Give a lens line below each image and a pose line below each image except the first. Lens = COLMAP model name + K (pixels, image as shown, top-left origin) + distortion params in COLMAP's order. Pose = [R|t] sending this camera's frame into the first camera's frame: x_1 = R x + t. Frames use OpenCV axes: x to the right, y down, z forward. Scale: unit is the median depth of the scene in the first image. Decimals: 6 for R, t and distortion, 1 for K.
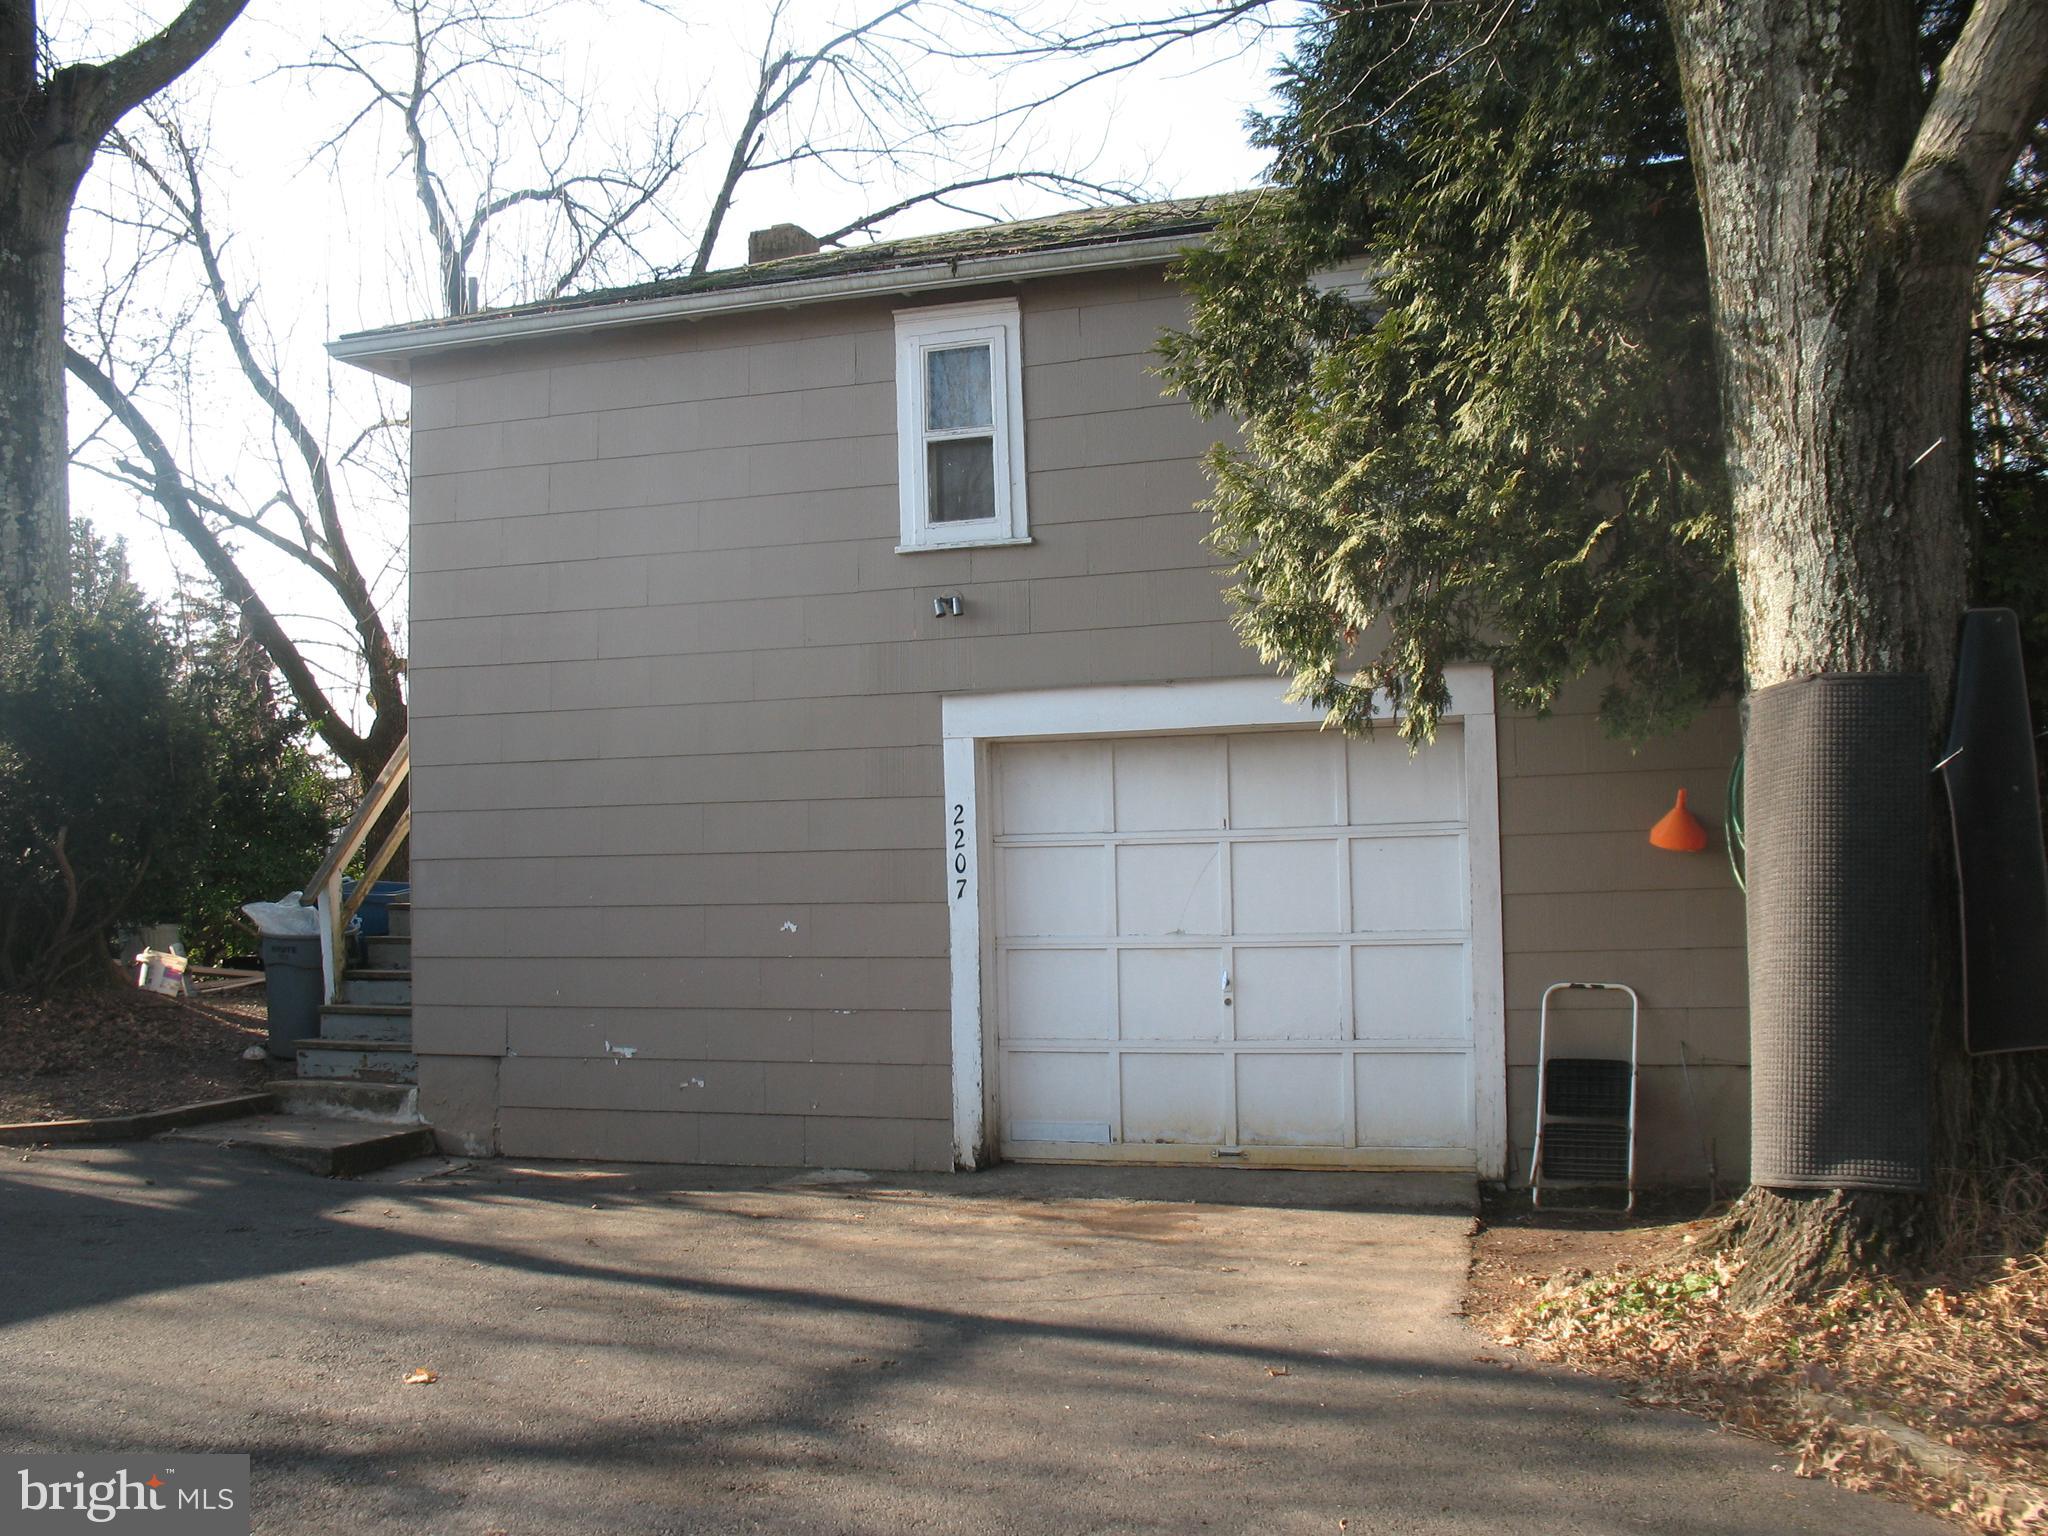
lens RADIAL K [[2105.8, 0, 1025.4], [0, 2105.8, 774.3], [0, 0, 1]] dist [-0.119976, 0.000000]
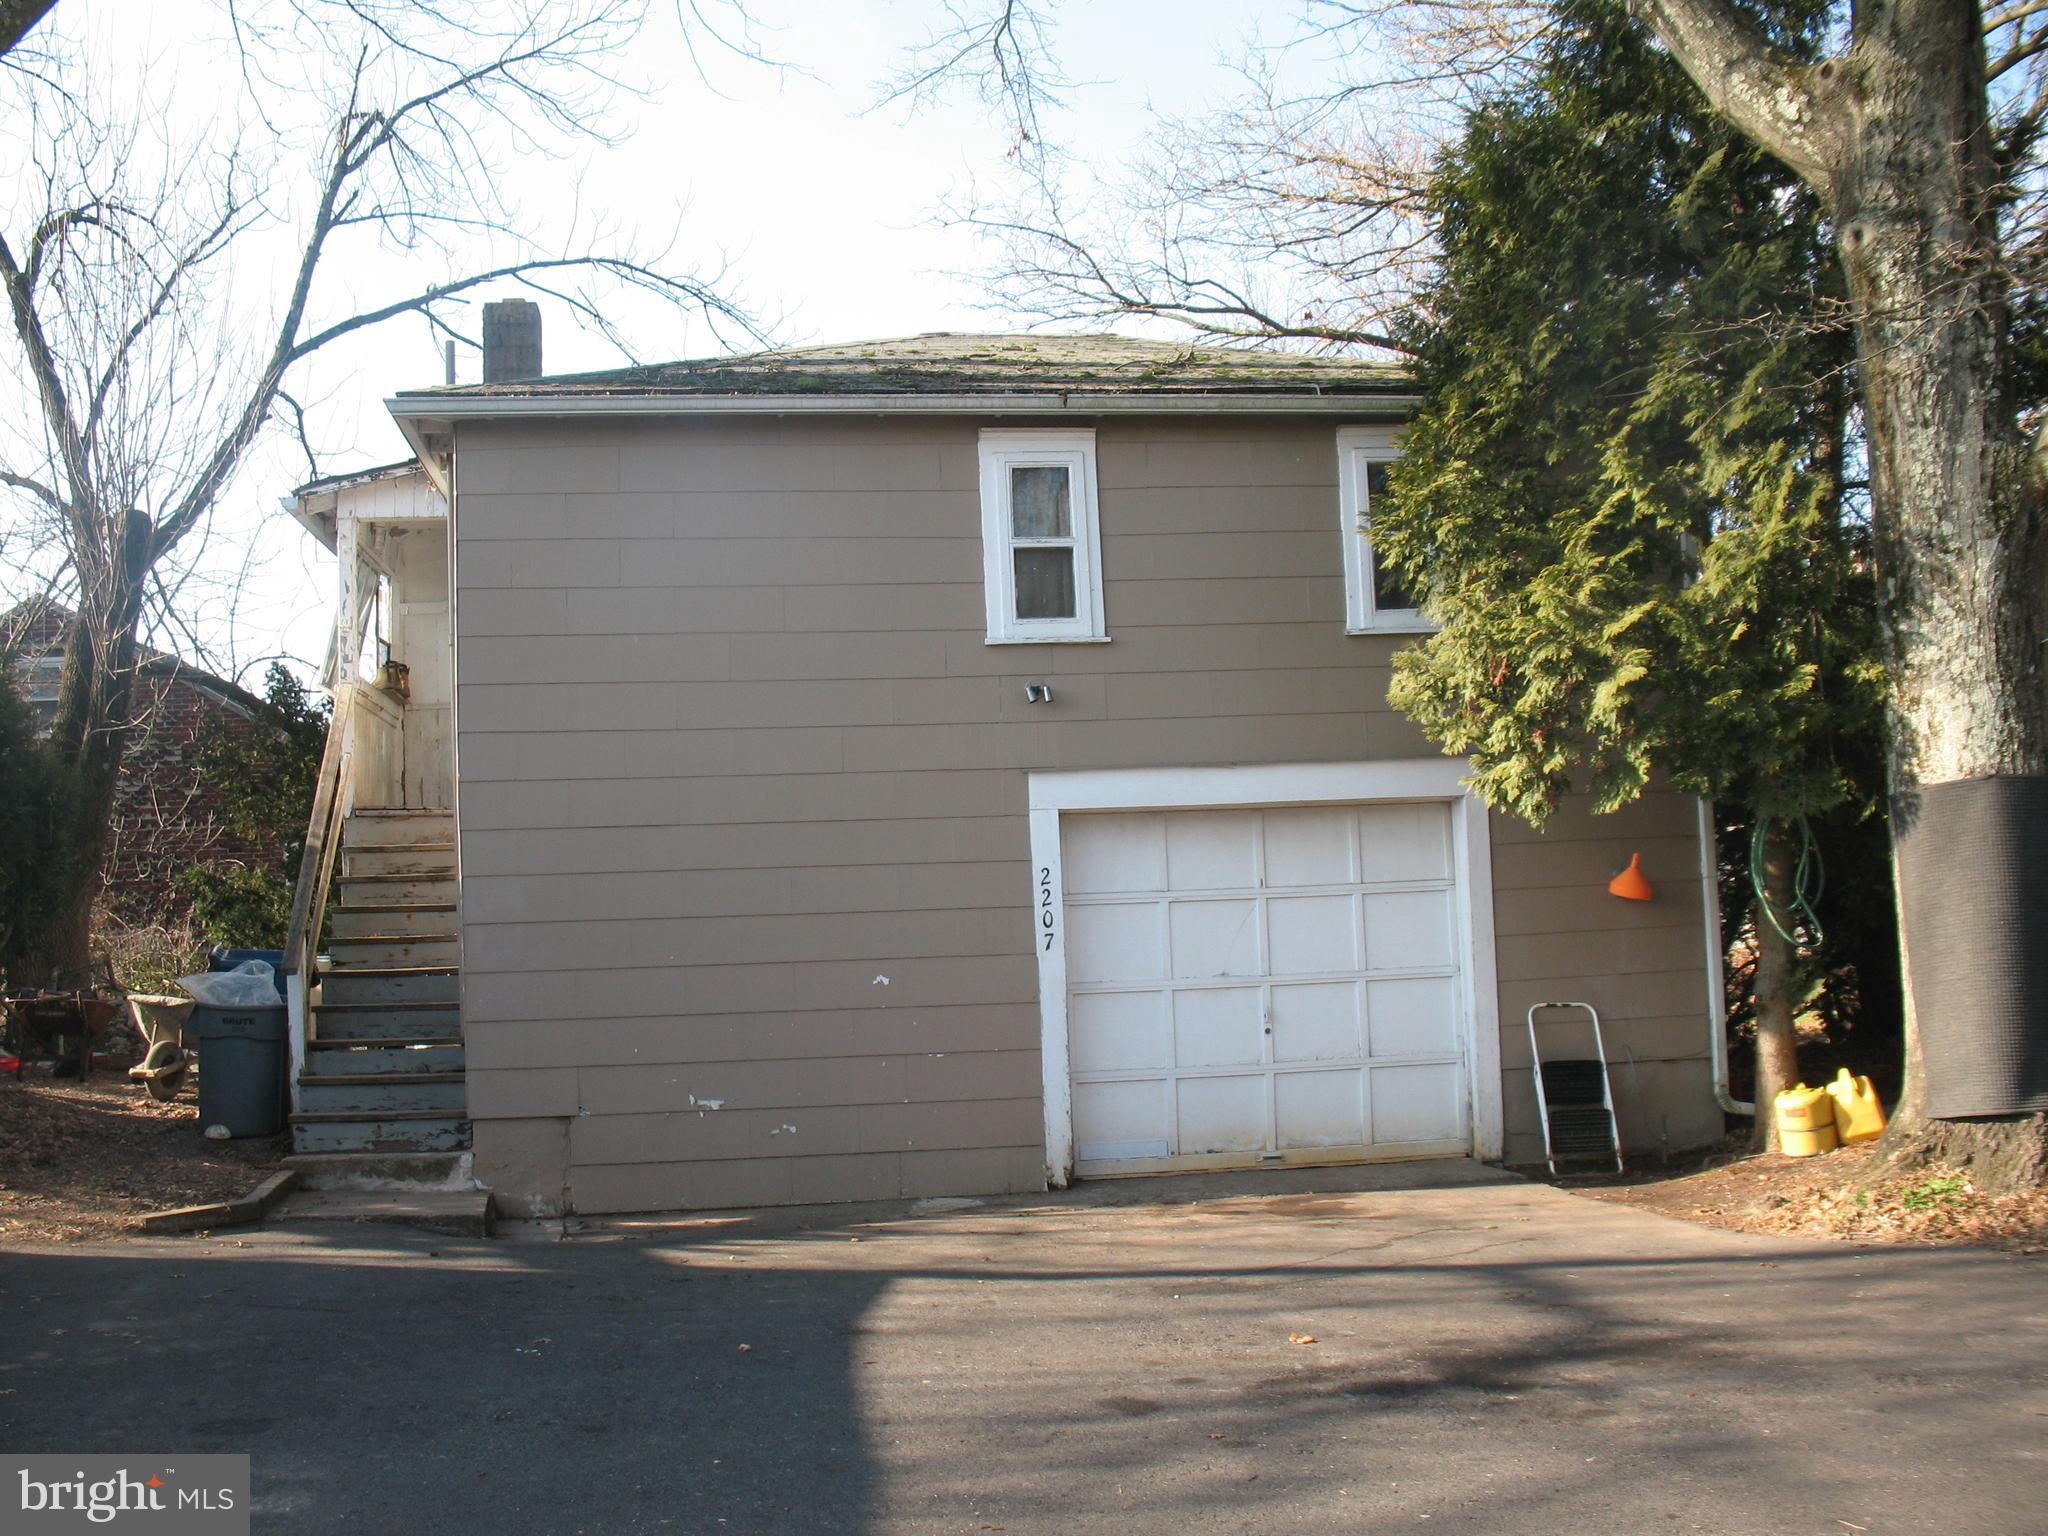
lens RADIAL K [[2105.8, 0, 1016.2], [0, 2105.8, 770.0], [0, 0, 1]] dist [-0.119976, 0.000000]
pose [[0.893821, 0.018951, 0.448024, -0.563095], [-0.003196, 0.999350, -0.035896, 0.002638], [-0.448413, 0.030653, 0.893301, -0.012598]]
